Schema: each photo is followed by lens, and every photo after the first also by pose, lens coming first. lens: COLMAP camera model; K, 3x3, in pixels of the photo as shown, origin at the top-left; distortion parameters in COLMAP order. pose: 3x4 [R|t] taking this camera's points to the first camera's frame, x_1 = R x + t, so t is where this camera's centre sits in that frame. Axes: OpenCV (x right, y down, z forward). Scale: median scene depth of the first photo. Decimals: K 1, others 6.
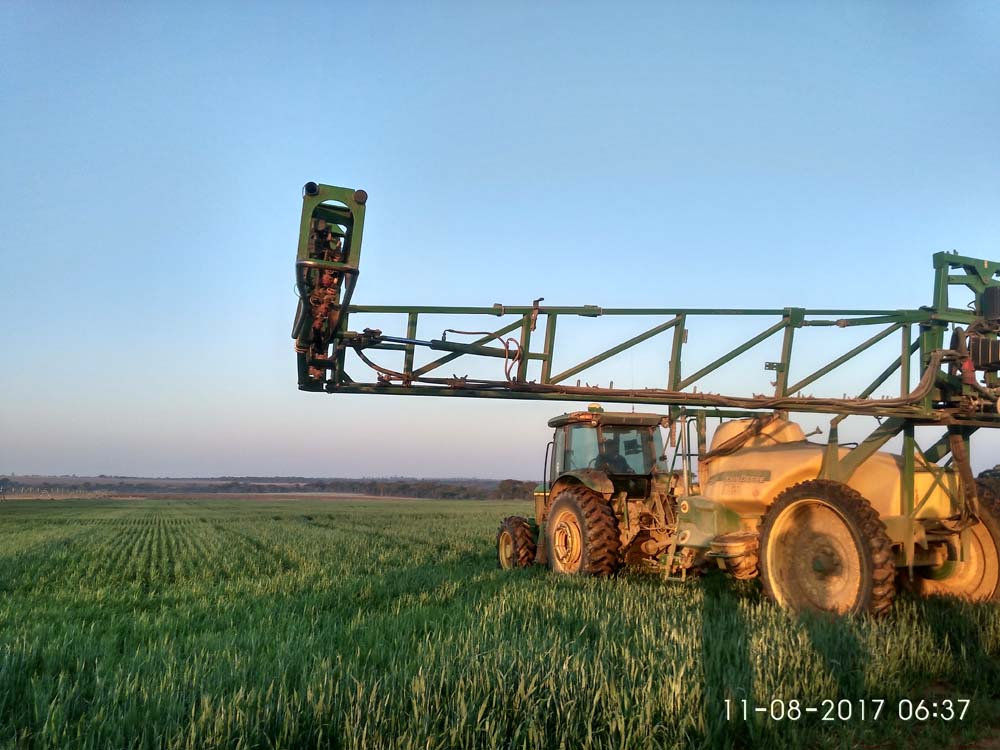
lens RADIAL K [[879.4, 0, 502.2], [0, 879.4, 334.6], [0, 0, 1]] dist [0.186709, -0.475594]
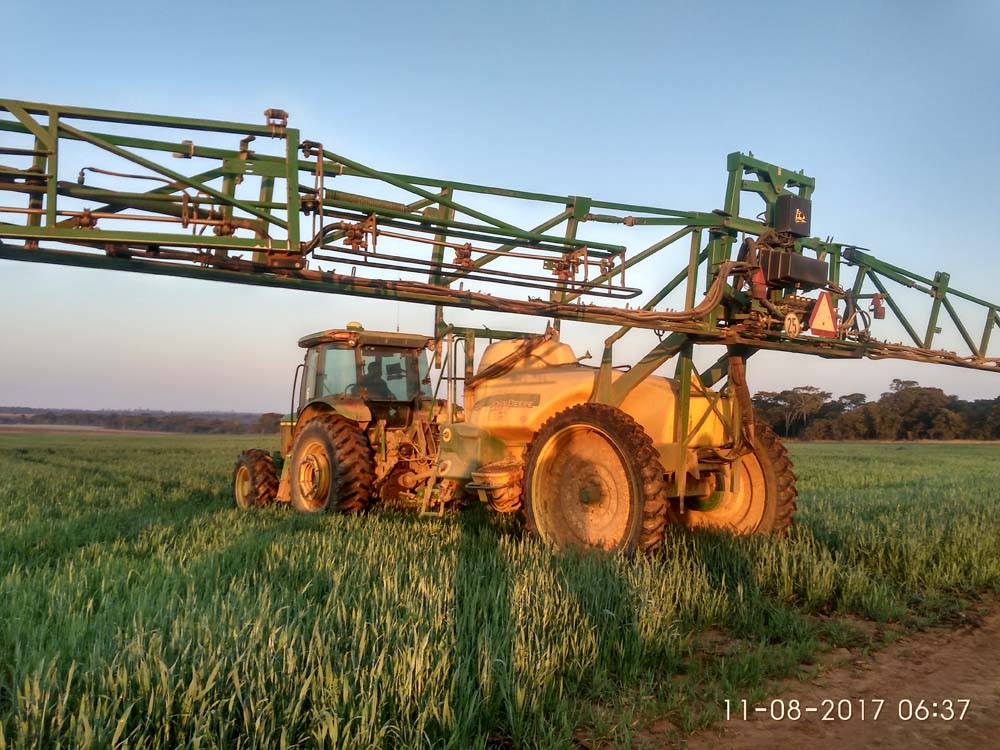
lens RADIAL K [[879.4, 0, 502.2], [0, 879.4, 334.6], [0, 0, 1]] dist [0.186709, -0.475594]
pose [[0.967461, 0.029082, 0.251343, 0.039036], [-0.047178, 0.996686, 0.066272, 0.037392], [-0.248582, -0.075974, 0.965627, 0.161401]]
